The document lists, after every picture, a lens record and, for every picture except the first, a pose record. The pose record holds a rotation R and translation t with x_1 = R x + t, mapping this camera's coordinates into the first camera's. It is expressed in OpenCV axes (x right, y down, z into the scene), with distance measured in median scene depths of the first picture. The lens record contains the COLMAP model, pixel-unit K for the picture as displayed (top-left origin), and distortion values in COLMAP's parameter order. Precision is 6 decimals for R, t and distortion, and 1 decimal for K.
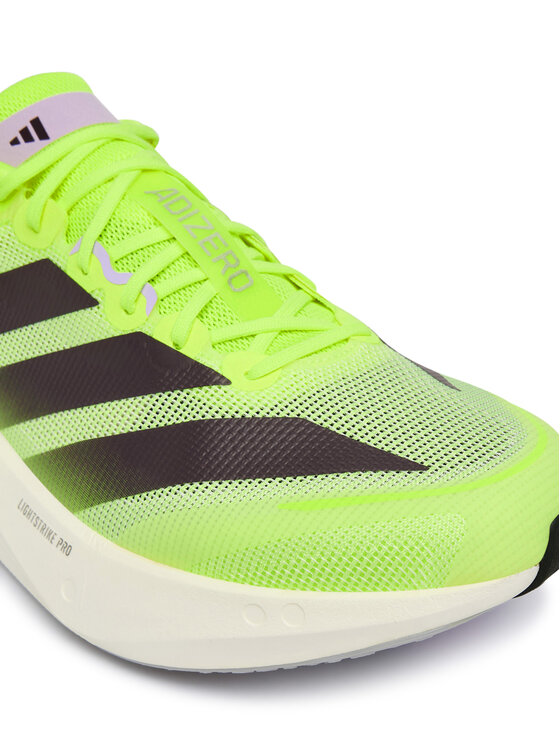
lens RADIAL K [[1001.8, 0, 280.6], [0, 1001.8, 373.3], [0, 0, 1]] dist [0.071338, 0.000000]
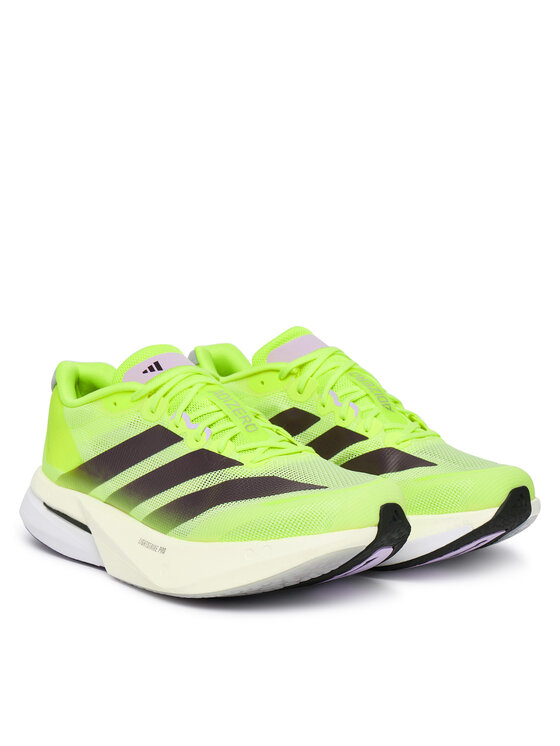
lens RADIAL K [[2182.0, 0, 280.0], [0, 2182.0, 373.0], [0, 0, 1]] dist [-0.011373, 0.000000]
pose [[0.995241, -0.012796, -0.096604, 0.452294], [-0.025125, 0.924127, -0.381258, 1.509926], [0.094153, 0.381870, 0.919408, -3.160341]]
